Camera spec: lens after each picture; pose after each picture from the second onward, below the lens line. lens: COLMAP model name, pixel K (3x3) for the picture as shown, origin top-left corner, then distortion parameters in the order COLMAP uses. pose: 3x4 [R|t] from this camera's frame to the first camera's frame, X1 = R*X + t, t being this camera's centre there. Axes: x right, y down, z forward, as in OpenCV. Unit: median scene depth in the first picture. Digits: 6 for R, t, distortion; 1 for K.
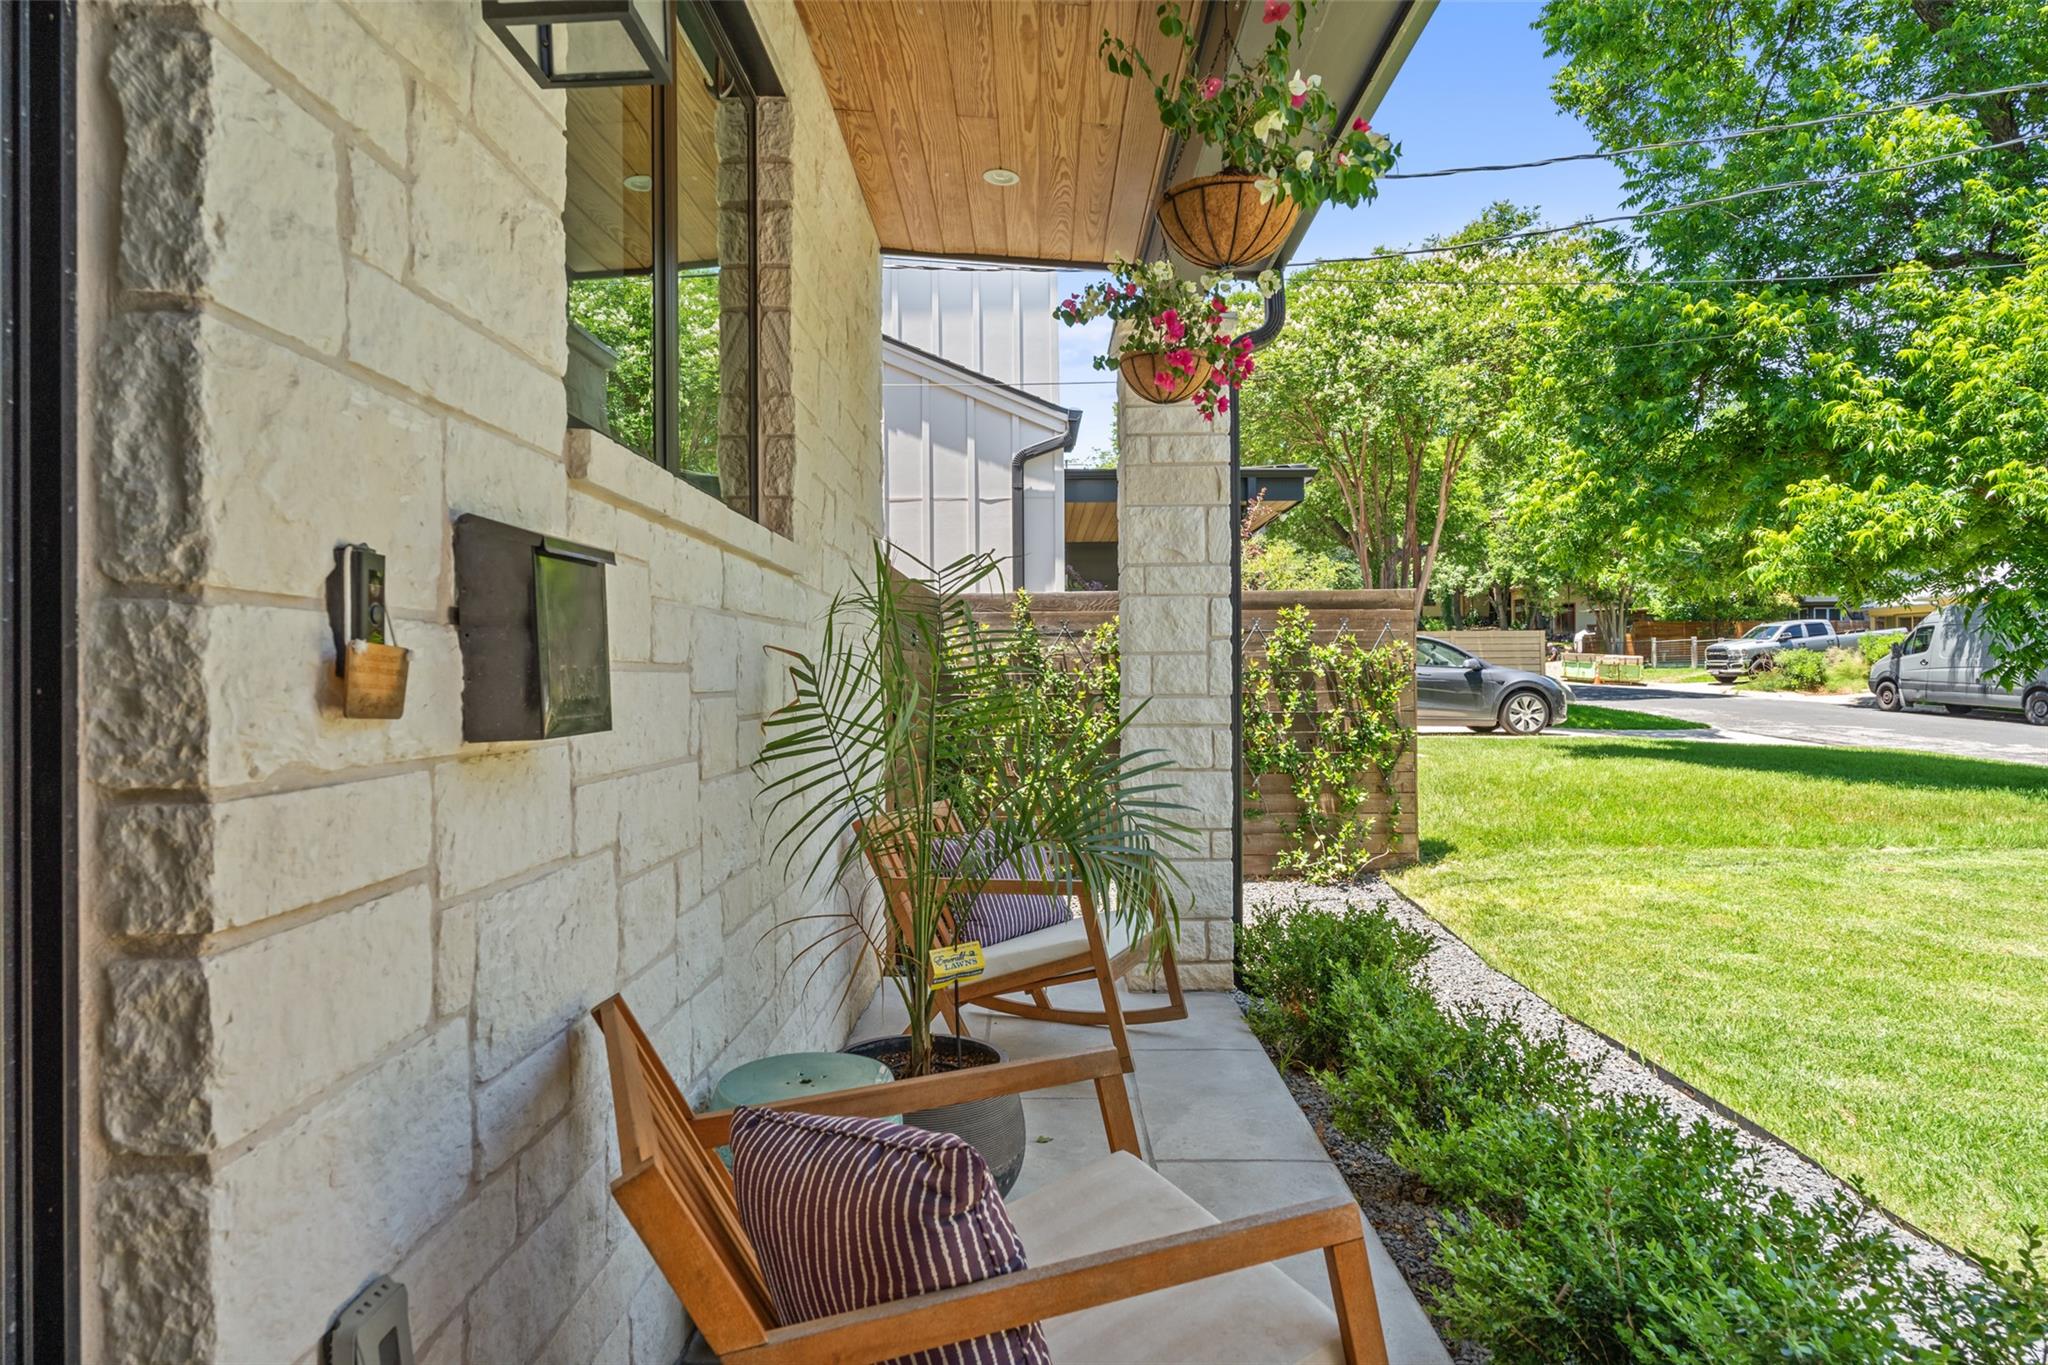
lens RADIAL K [[1229.5, 0, 1024.0], [0, 1229.5, 682.5], [0, 0, 1]] dist [-0.000096, -0.000049]
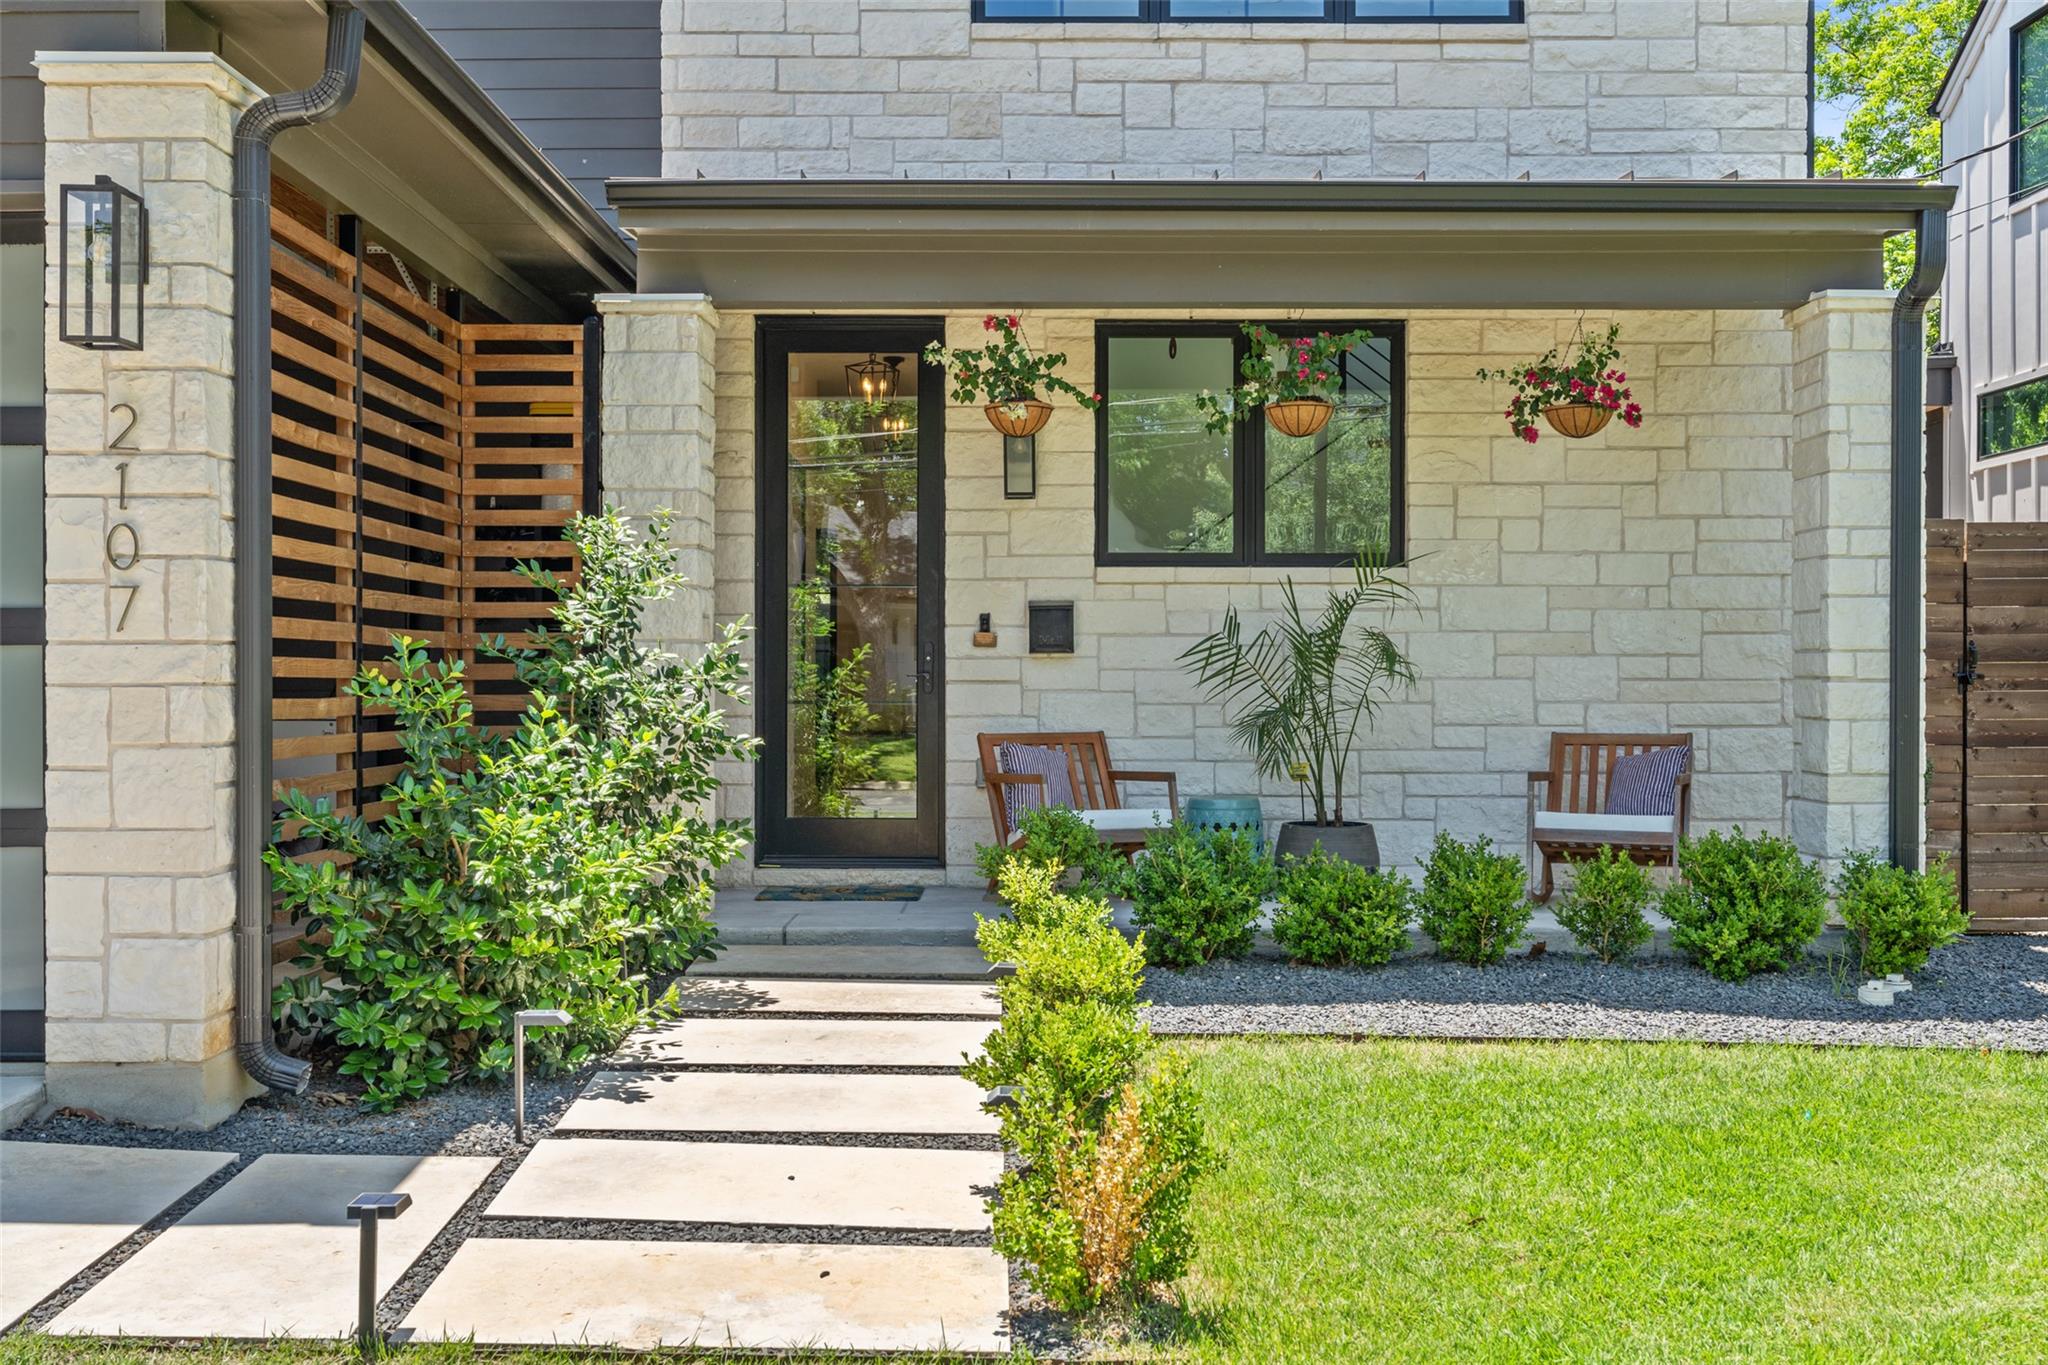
lens RADIAL K [[1982.9, 0, 1024.0], [0, 1982.9, 682.5], [0, 0, 1]] dist [-0.001862, 0.016436]
pose [[0.007638, 0.005923, -0.999953, 6.584069], [0.001268, 0.999982, 0.005933, 0.107428], [0.999970, -0.001314, 0.007630, 0.904912]]
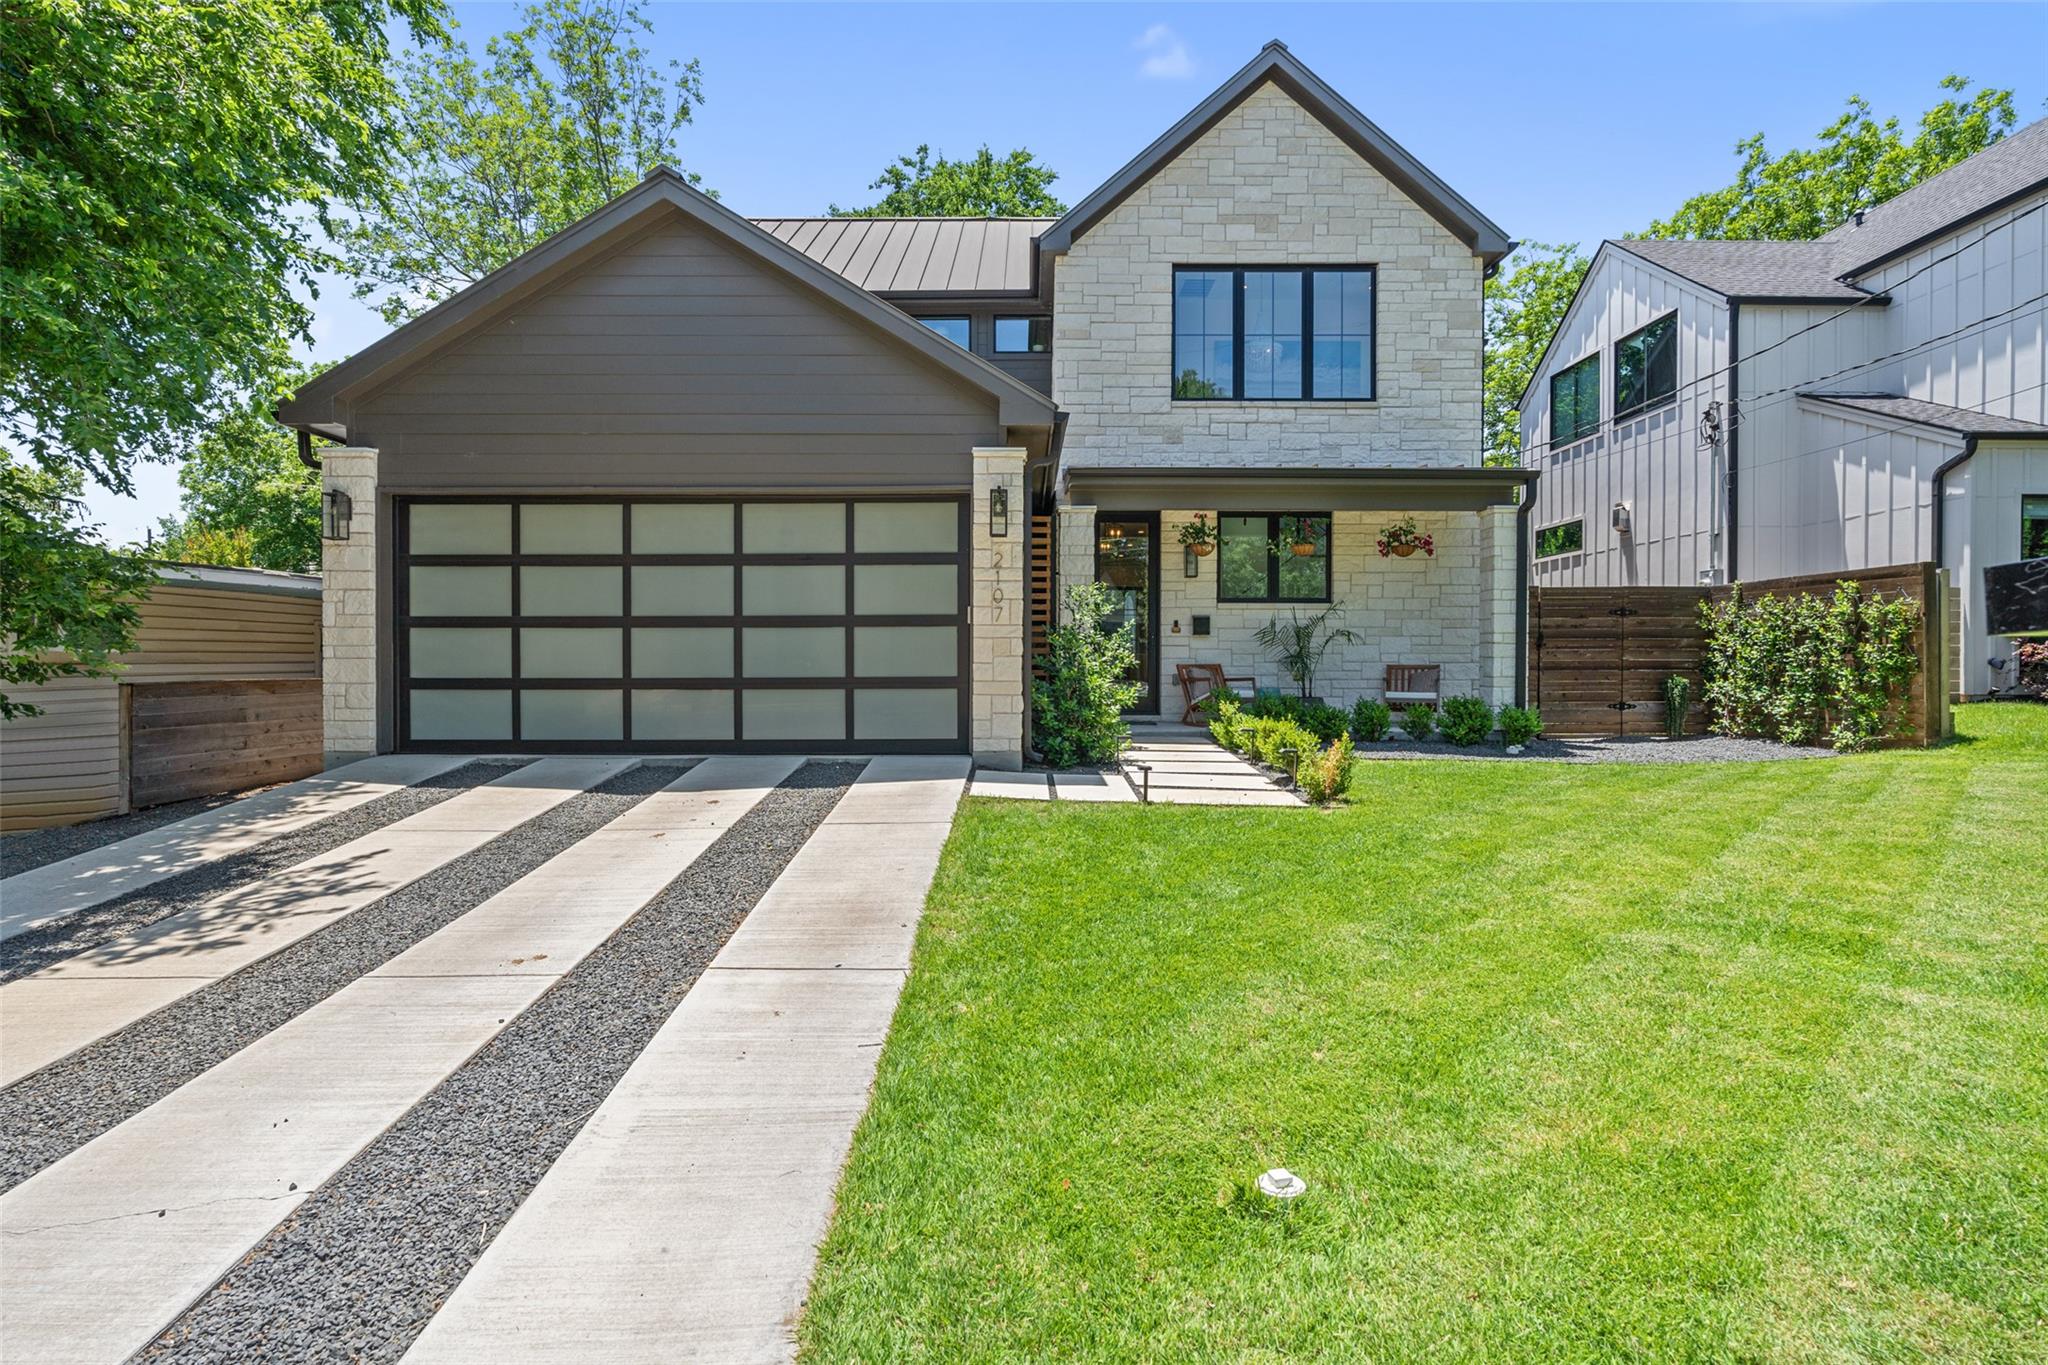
lens RADIAL K [[1037.3, 0, 1017.6], [0, 1037.3, 670.5], [0, 0, 1]] dist [-0.008151, -0.000110]
pose [[0.003596, 0.012270, -0.999918, 9.464670], [-0.000809, 0.999924, 0.012267, 0.265561], [0.999993, 0.000764, 0.003606, -0.730629]]
